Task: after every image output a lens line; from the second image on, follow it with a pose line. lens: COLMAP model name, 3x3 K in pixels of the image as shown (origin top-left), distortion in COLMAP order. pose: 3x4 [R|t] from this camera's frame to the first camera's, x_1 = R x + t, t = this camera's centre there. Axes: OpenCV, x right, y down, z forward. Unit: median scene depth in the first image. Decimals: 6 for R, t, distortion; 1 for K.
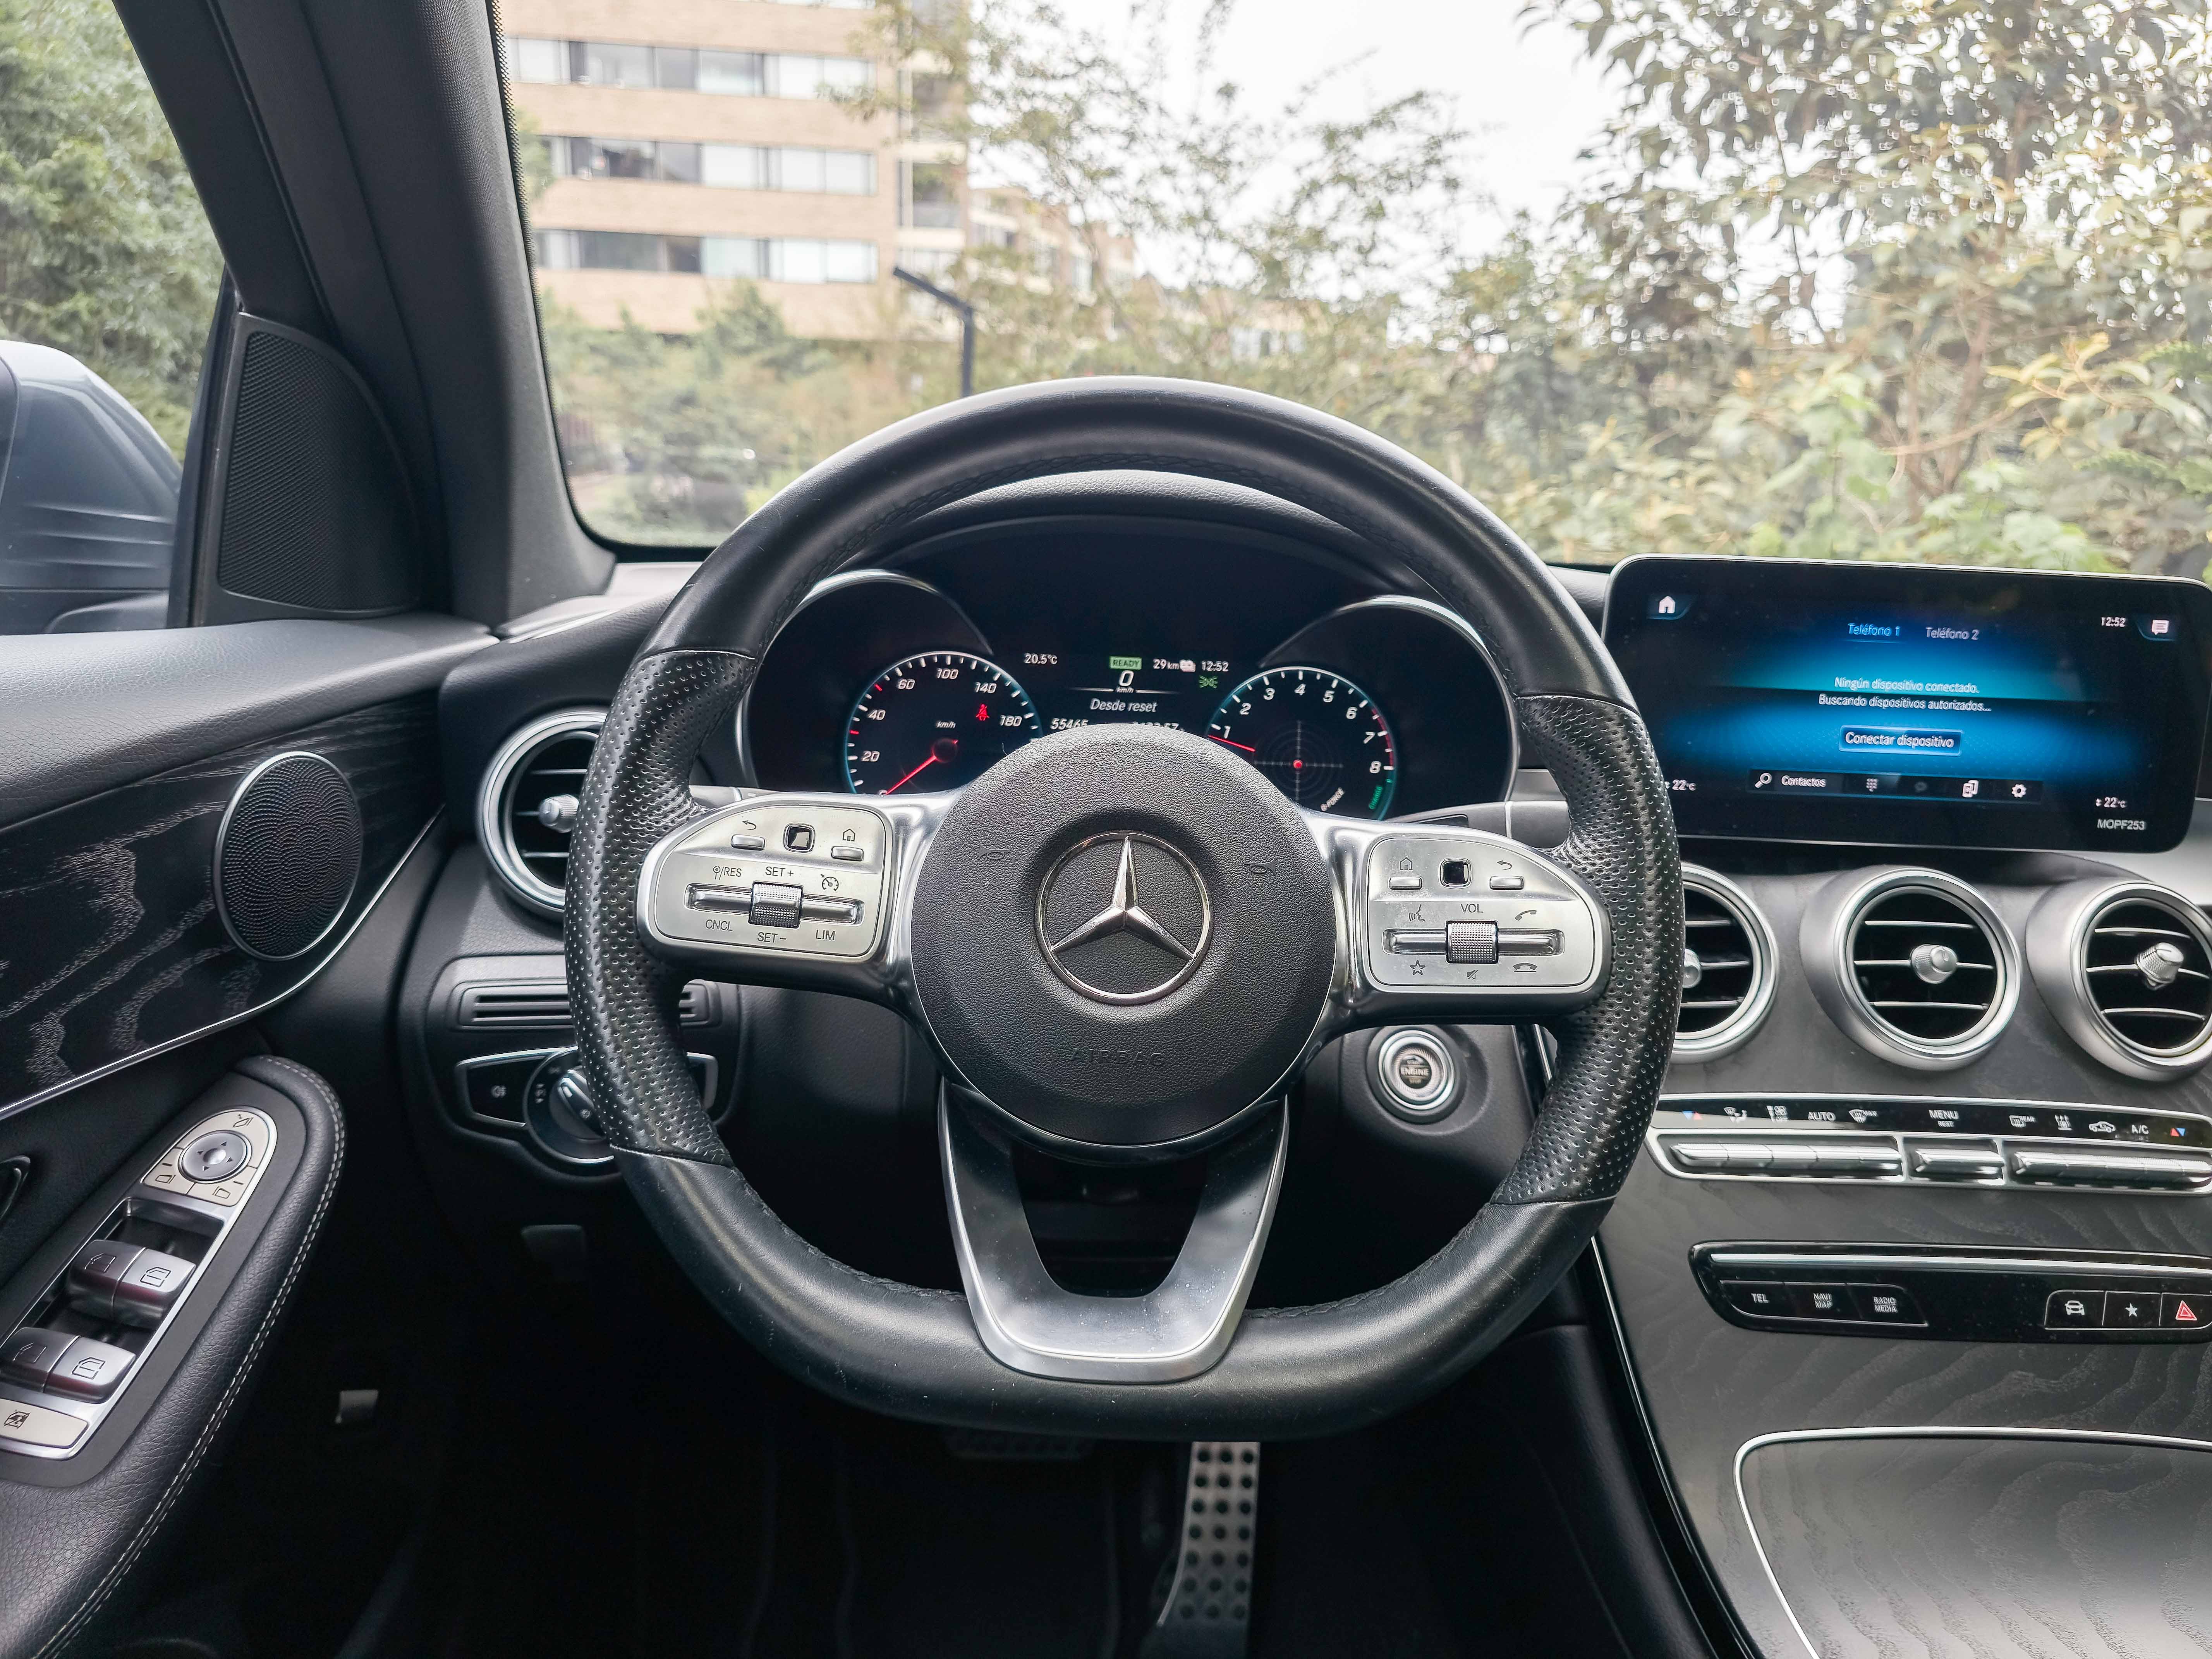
lens RADIAL K [[1455.7, 0, 1100.6], [0, 1455.7, 812.3], [0, 0, 1]] dist [0.055318, -0.060008]
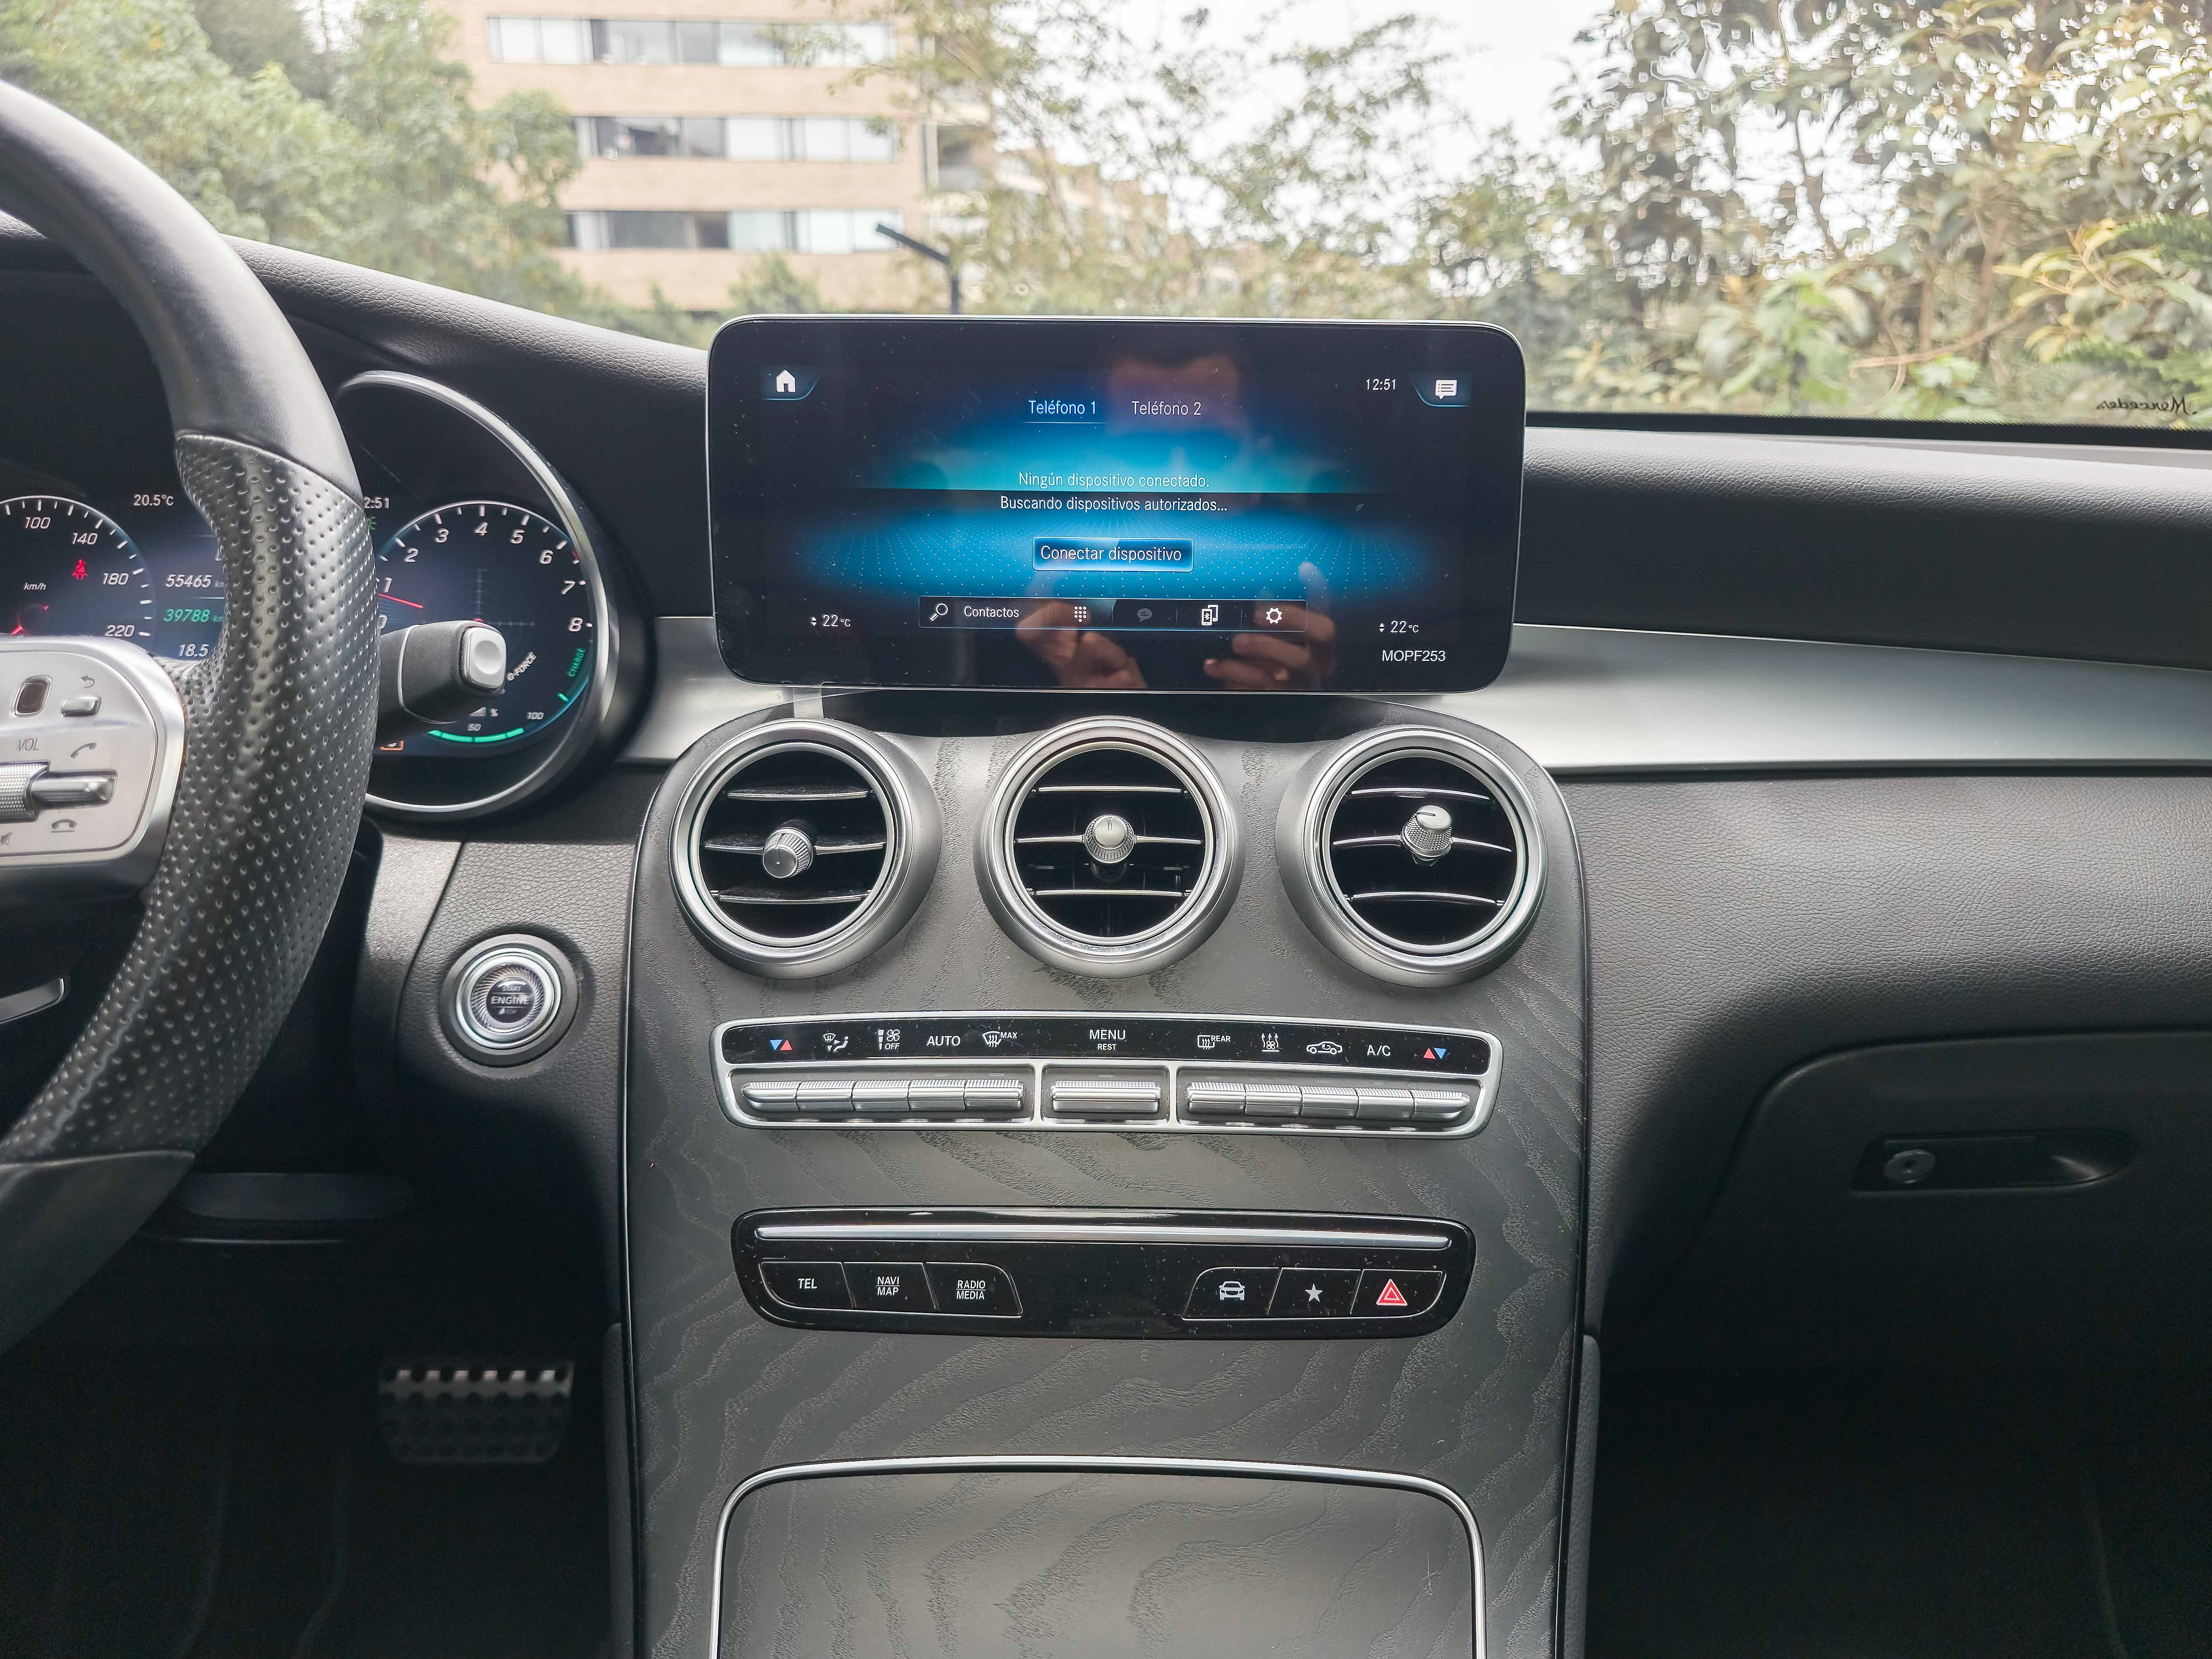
lens RADIAL K [[1445.9, 0, 1115.0], [0, 1445.9, 809.5], [0, 0, 1]] dist [0.061758, -0.067940]
pose [[0.998830, -0.027014, -0.040108, 0.572655], [0.027830, 0.999414, 0.019927, 0.069867], [0.039546, -0.021020, 0.998997, 0.241683]]
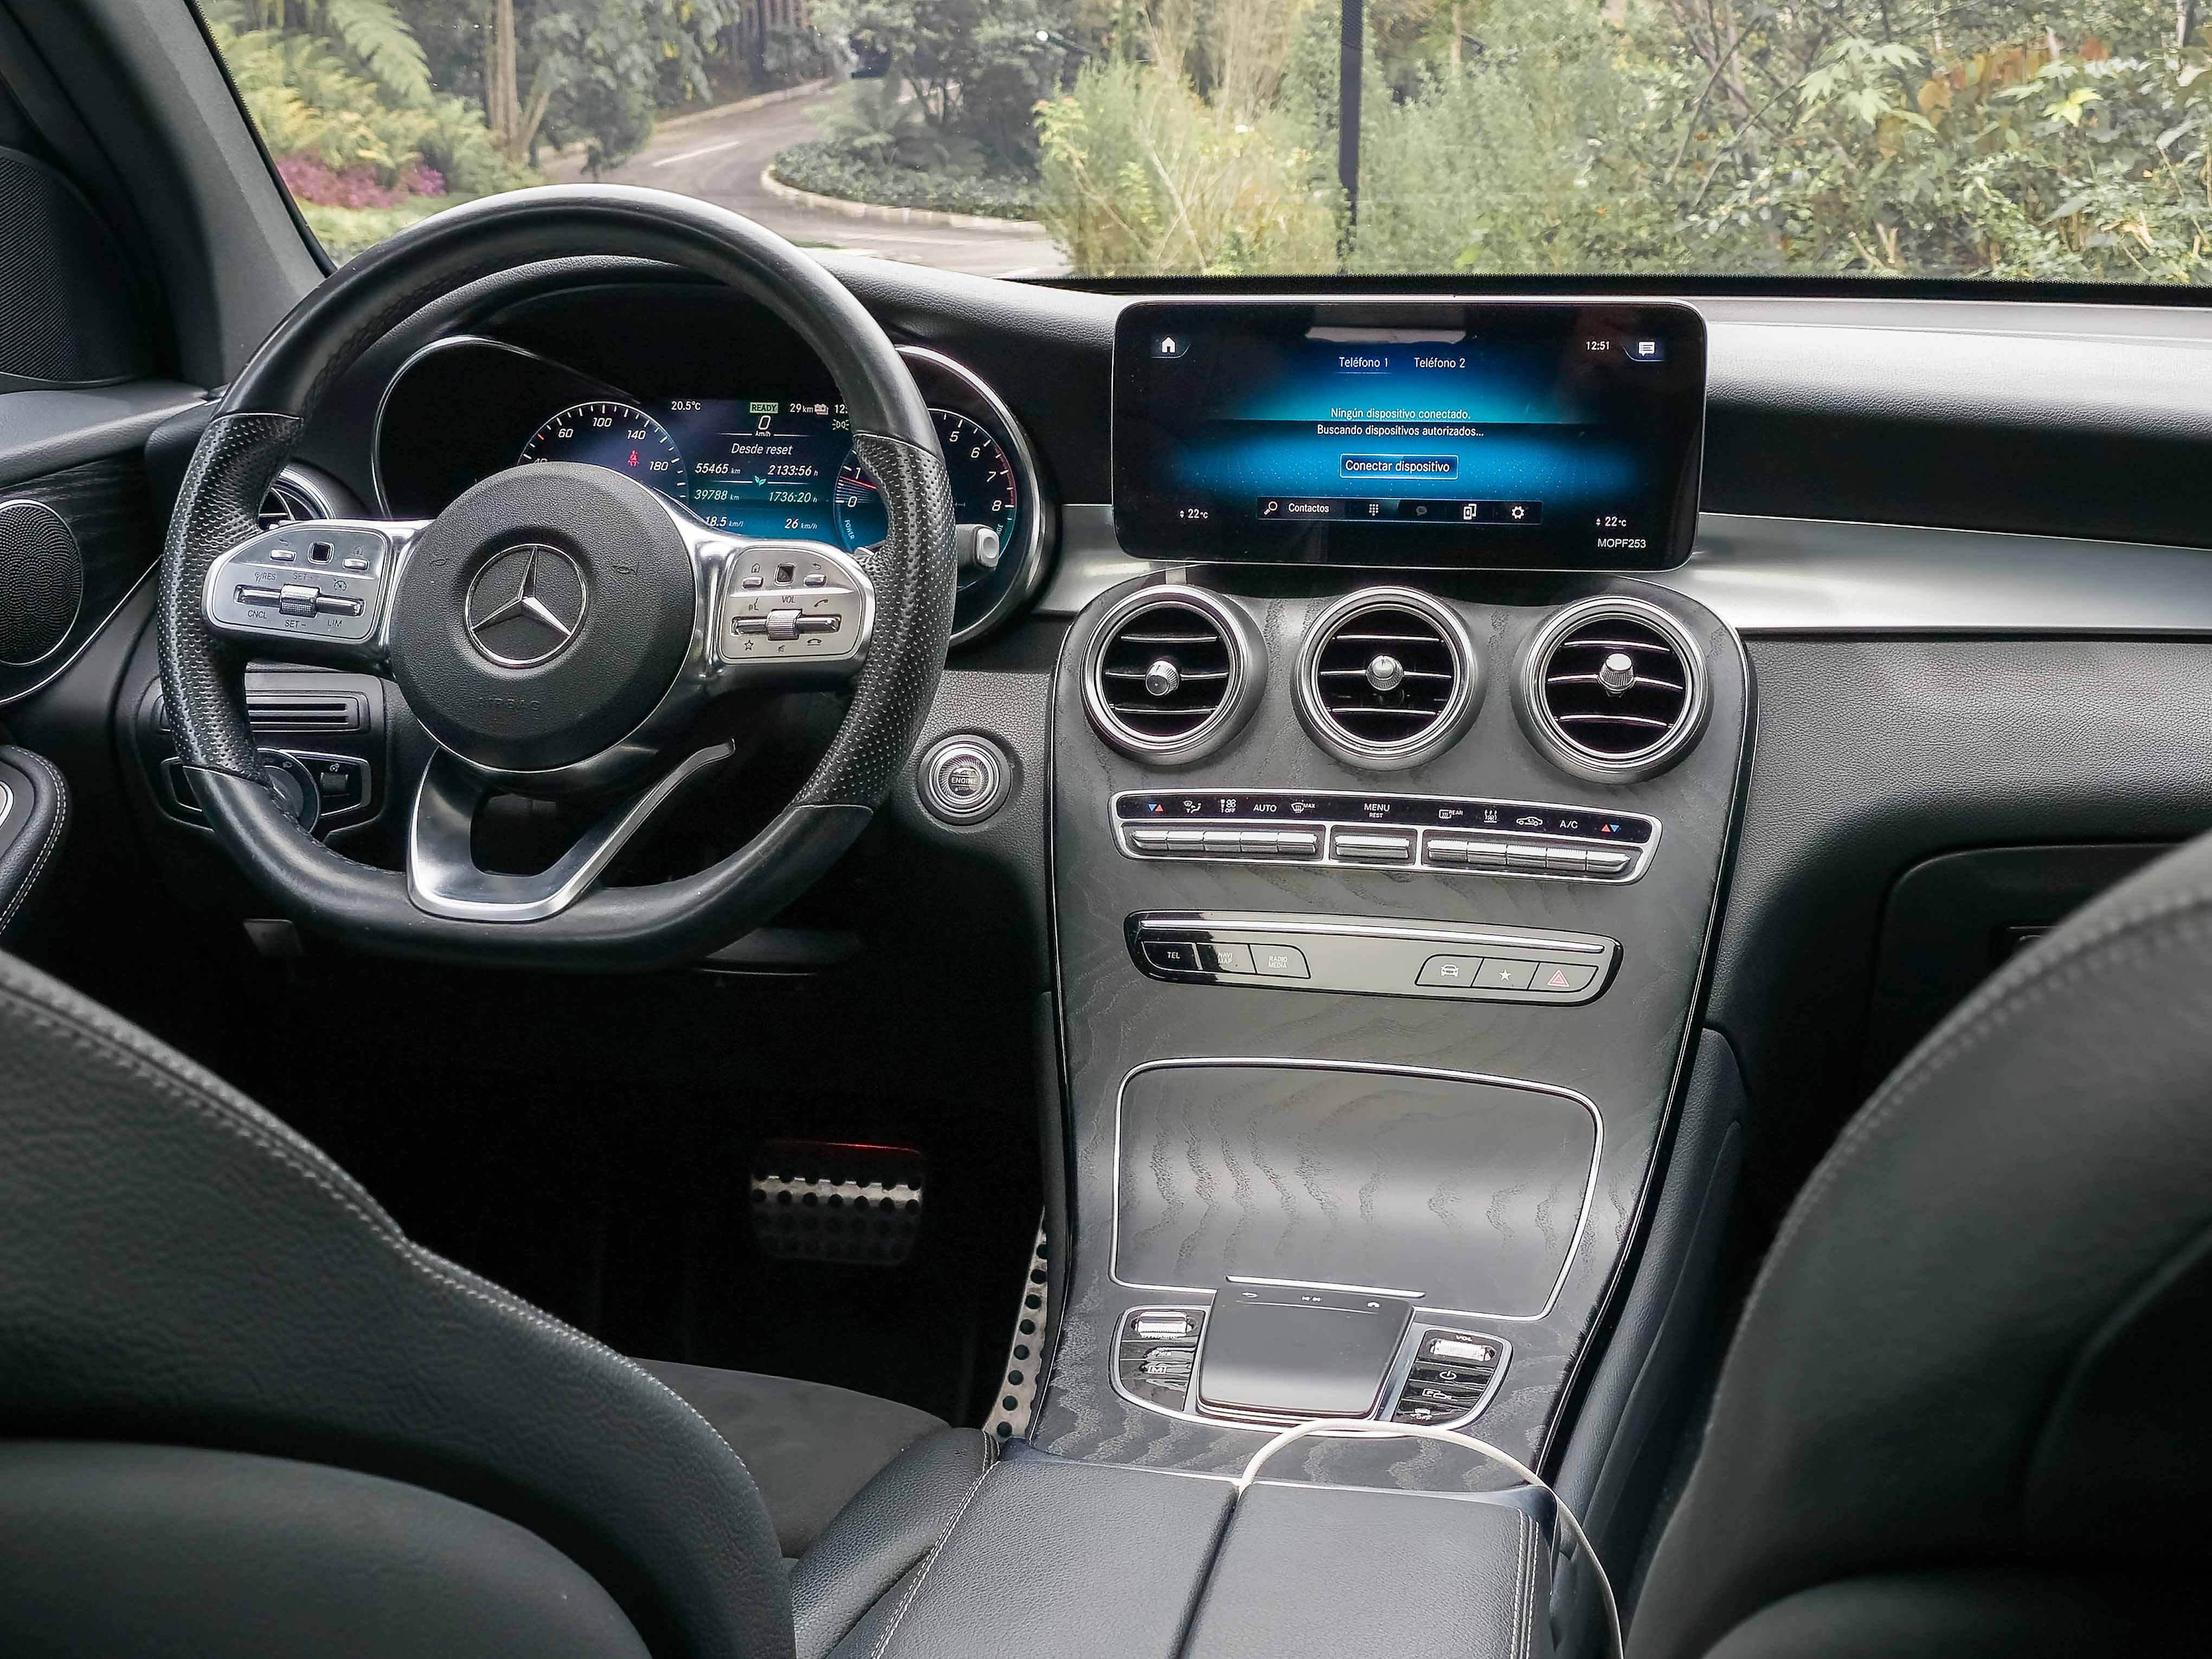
lens RADIAL K [[2640.4, 0, 1124.2], [0, 2640.4, 808.2], [0, 0, 1]] dist [0.128892, -0.295318]
pose [[0.974577, 0.006400, -0.223962, 0.780455], [0.006687, 0.998316, 0.057625, 0.085008], [0.223954, -0.057658, 0.972893, -0.906075]]
